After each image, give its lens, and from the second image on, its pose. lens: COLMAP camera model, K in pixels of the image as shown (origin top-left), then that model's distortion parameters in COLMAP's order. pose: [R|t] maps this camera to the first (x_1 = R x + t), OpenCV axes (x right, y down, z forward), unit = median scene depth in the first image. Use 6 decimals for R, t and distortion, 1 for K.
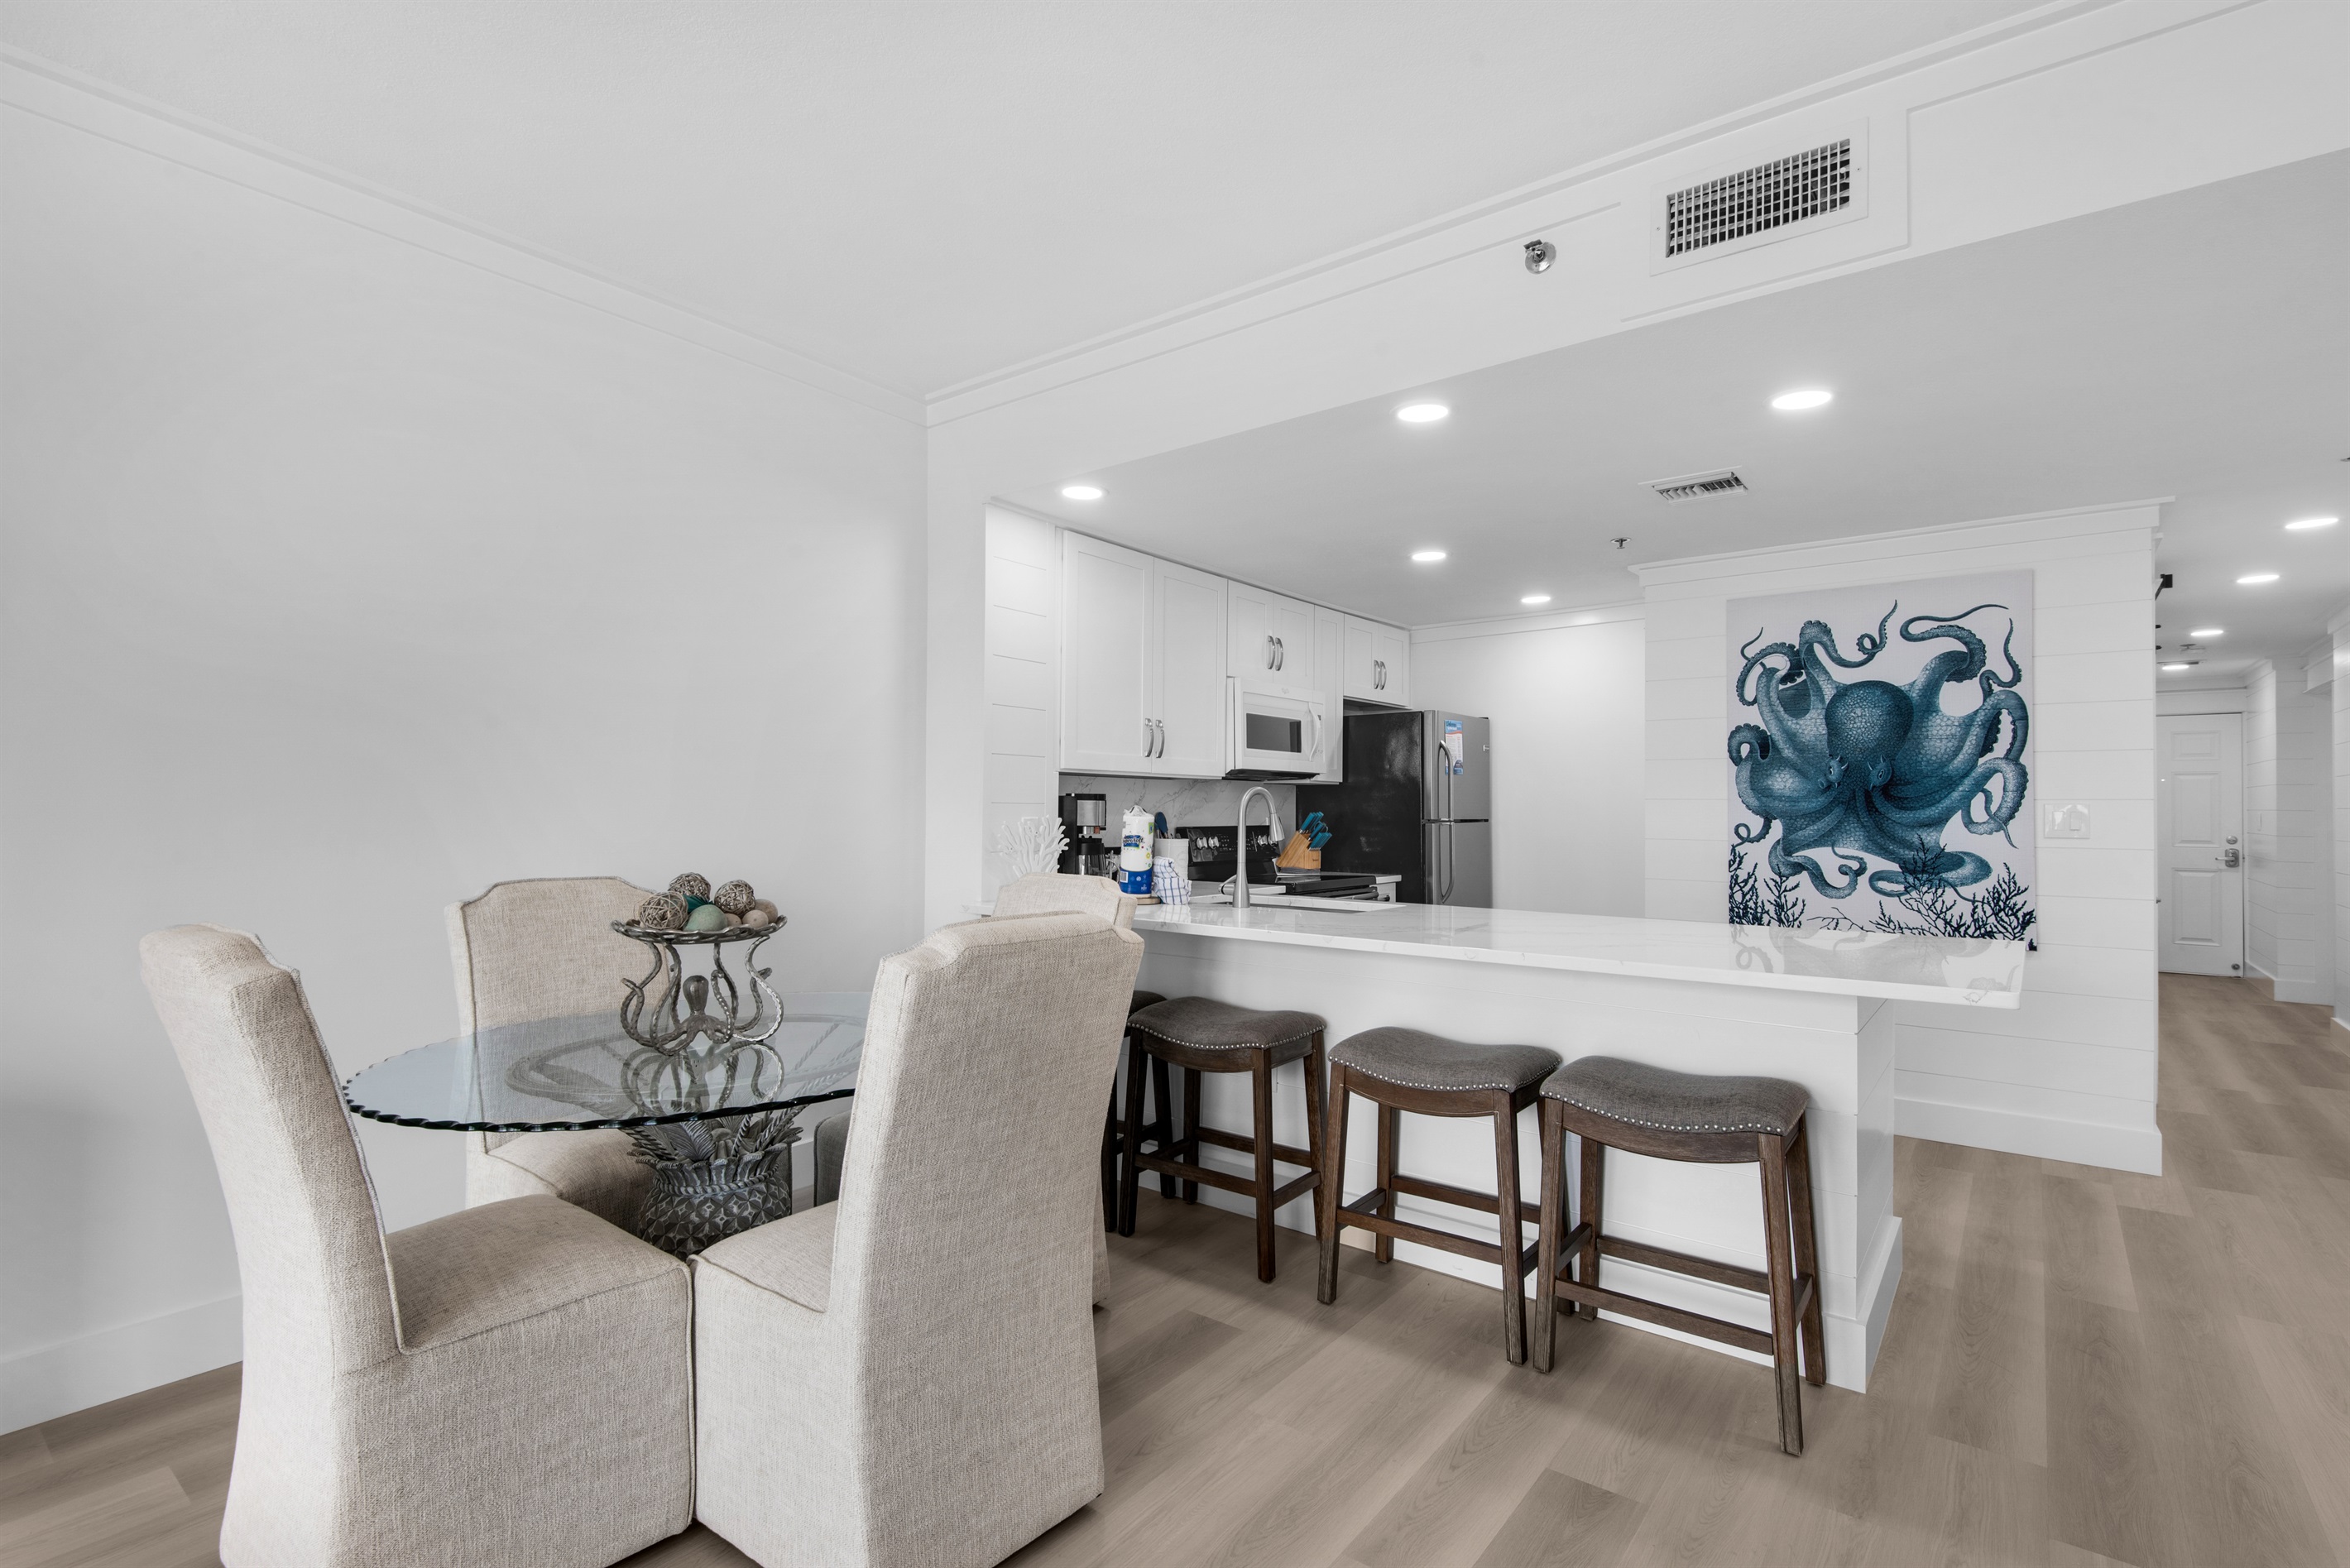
lens RADIAL K [[1087.1, 0, 1181.2], [0, 1087.1, 787.3], [0, 0, 1]] dist [0.017111, -0.004226]
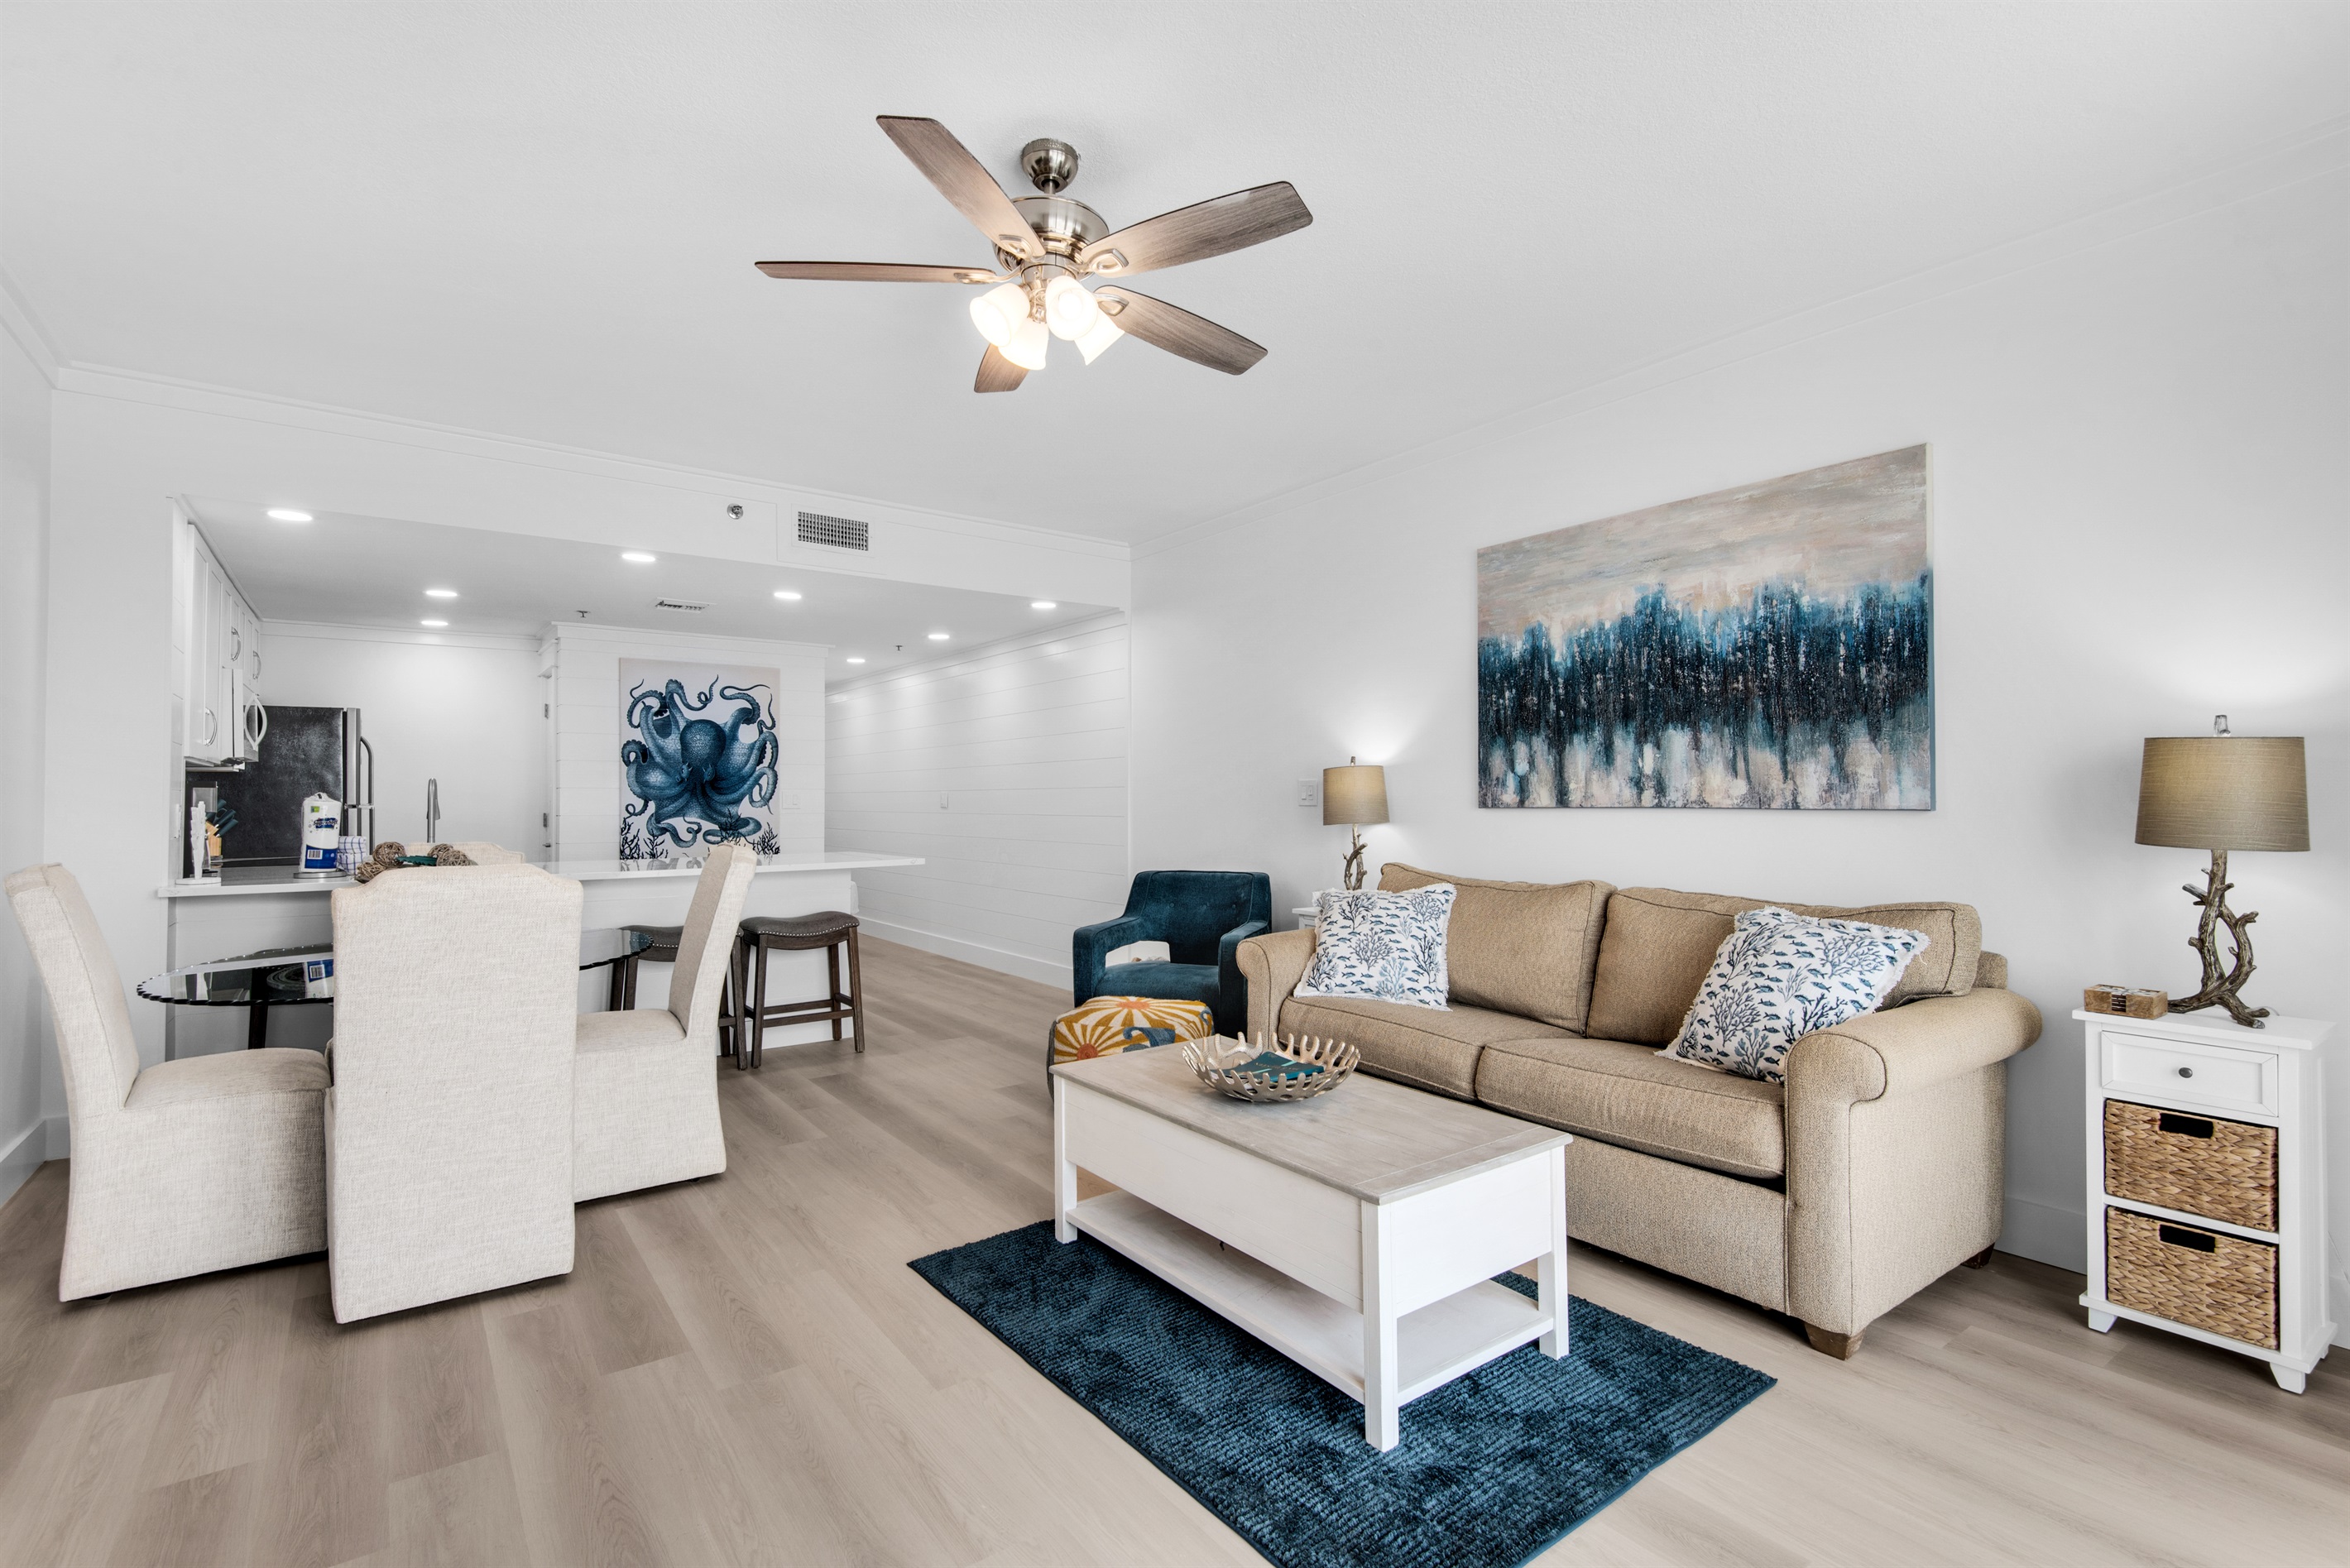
lens RADIAL K [[1087.1, 0, 1172.7], [0, 1087.1, 790.0], [0, 0, 1]] dist [0.017111, -0.004226]
pose [[0.270381, 0.001283, 0.962753, -0.804029], [-0.016674, 0.999855, 0.003350, -0.004767], [-0.962609, -0.016959, 0.270363, -0.168264]]
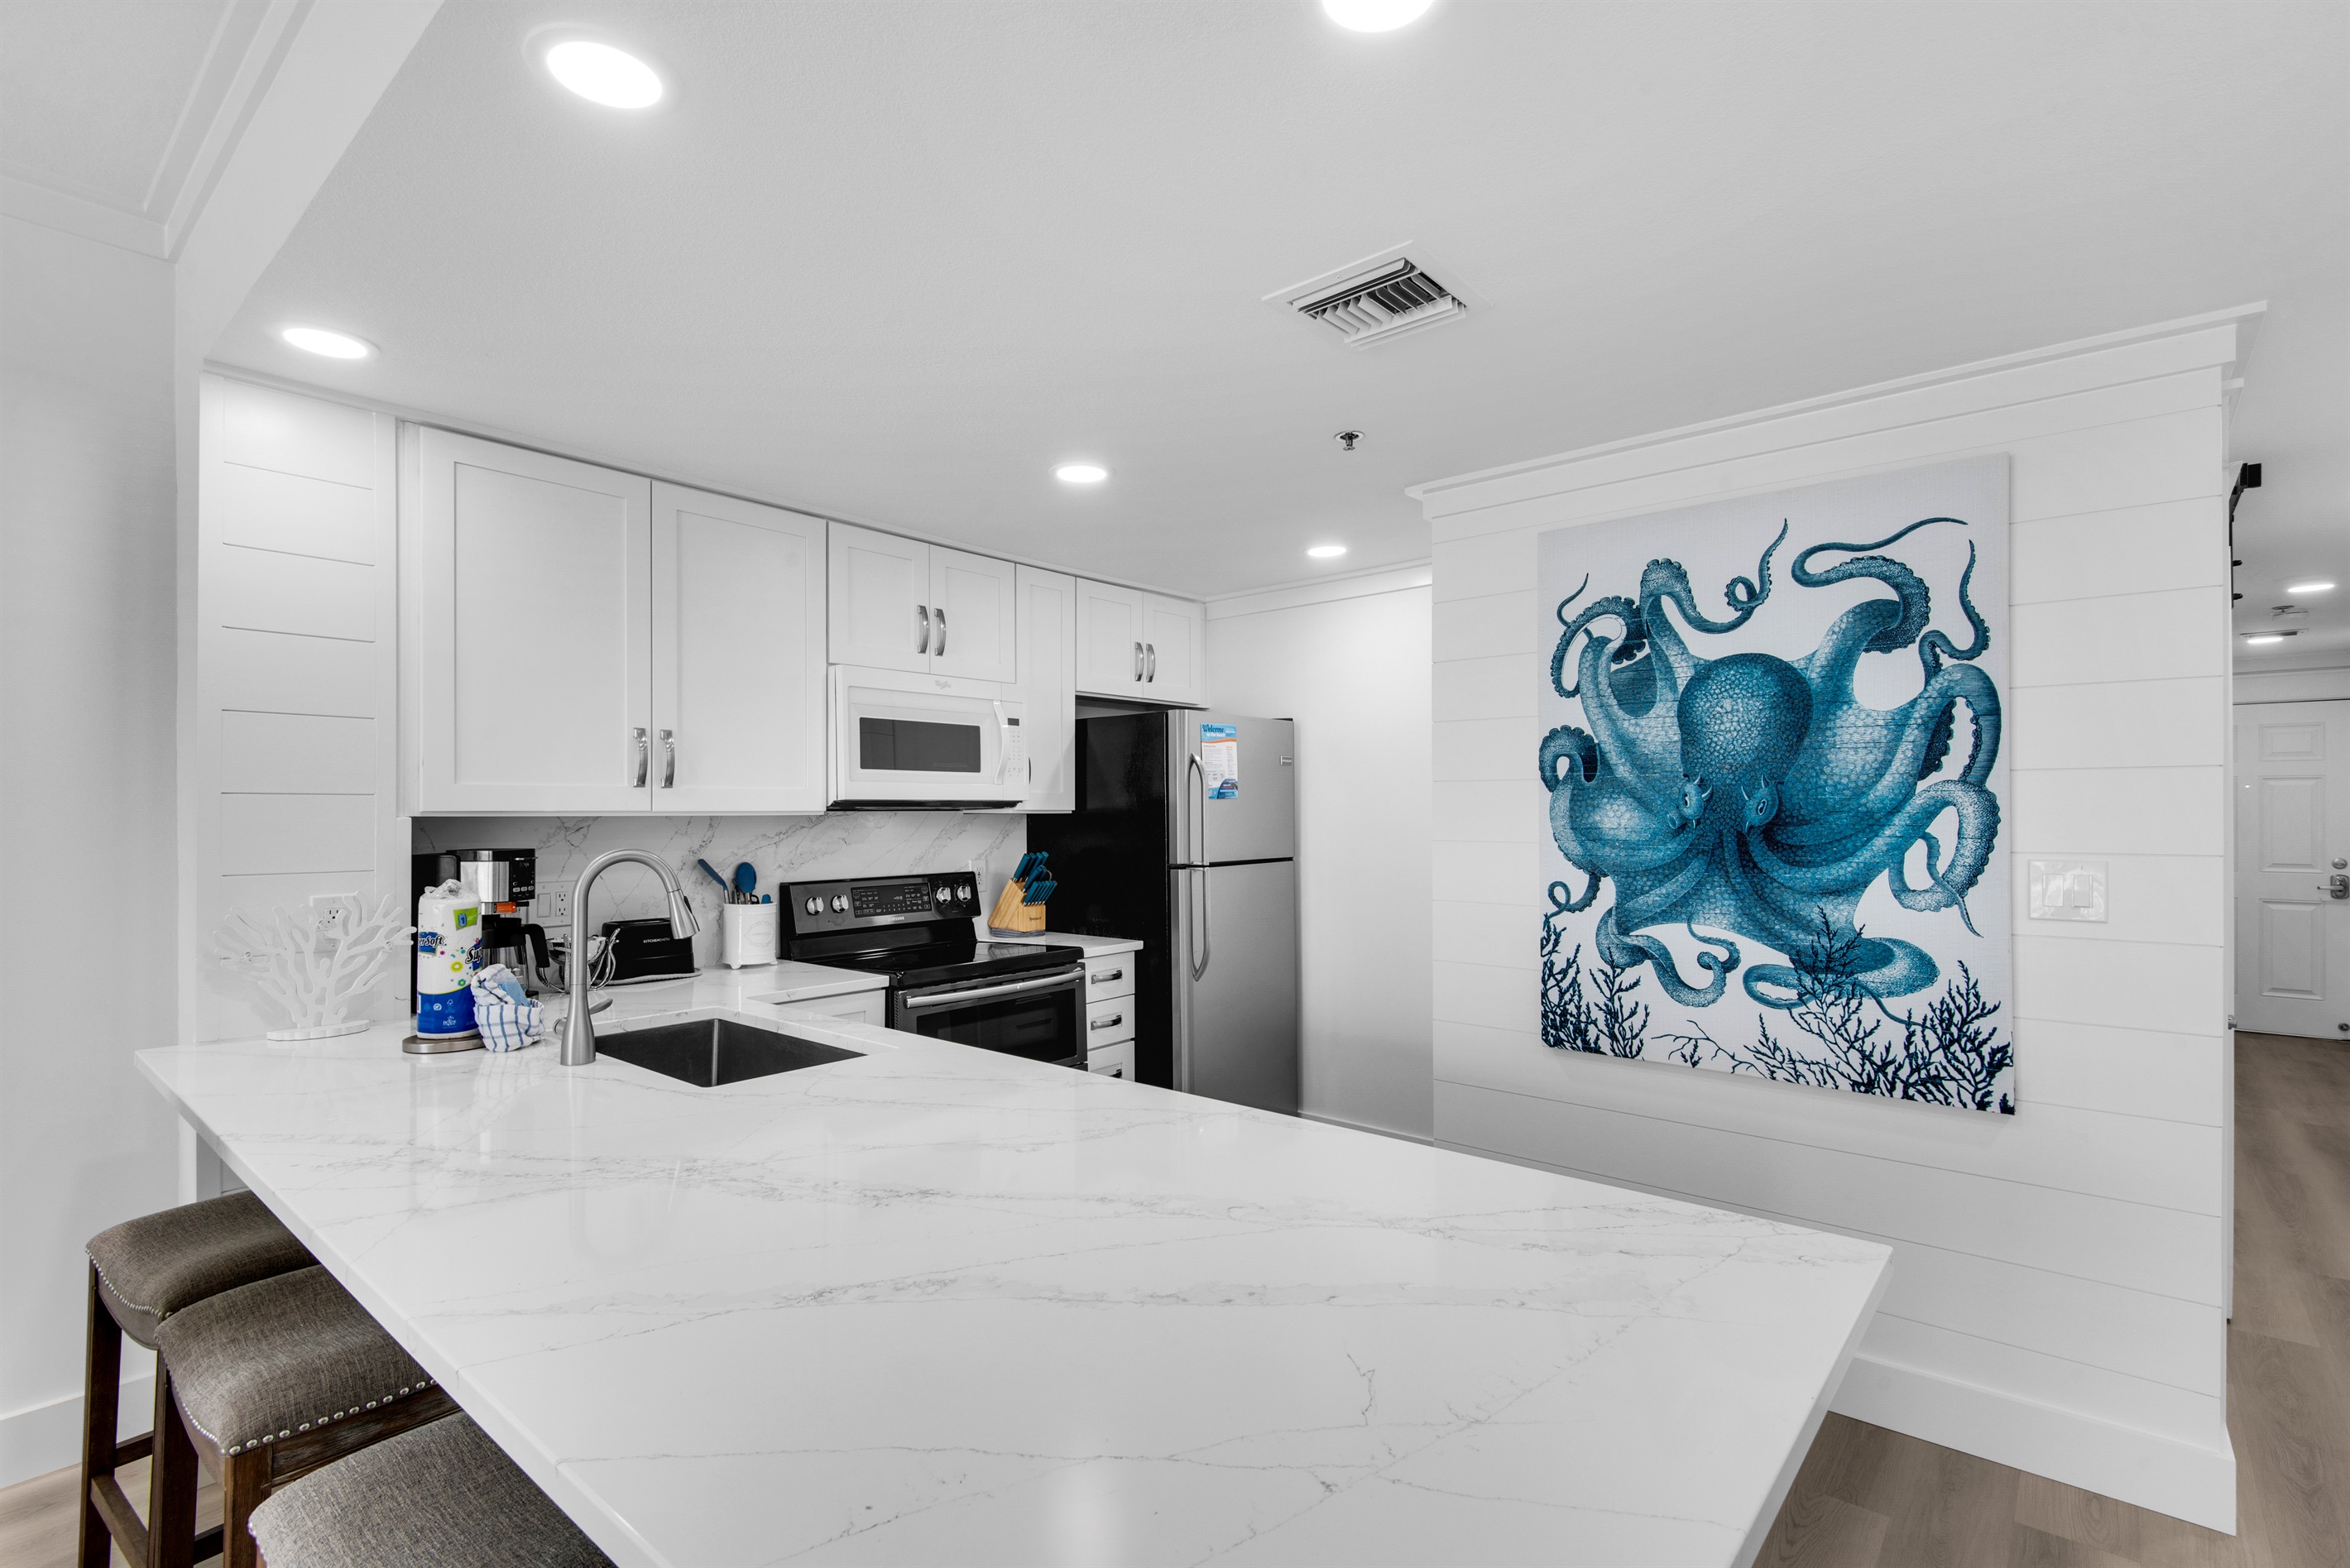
lens RADIAL K [[1087.1, 0, 1180.0], [0, 1087.1, 804.7], [0, 0, 1]] dist [0.017111, -0.004226]
pose [[0.999097, -0.008557, -0.041614, 0.332712], [0.009164, 0.999854, 0.014416, -0.024320], [0.041485, -0.014784, 0.999030, 0.369209]]
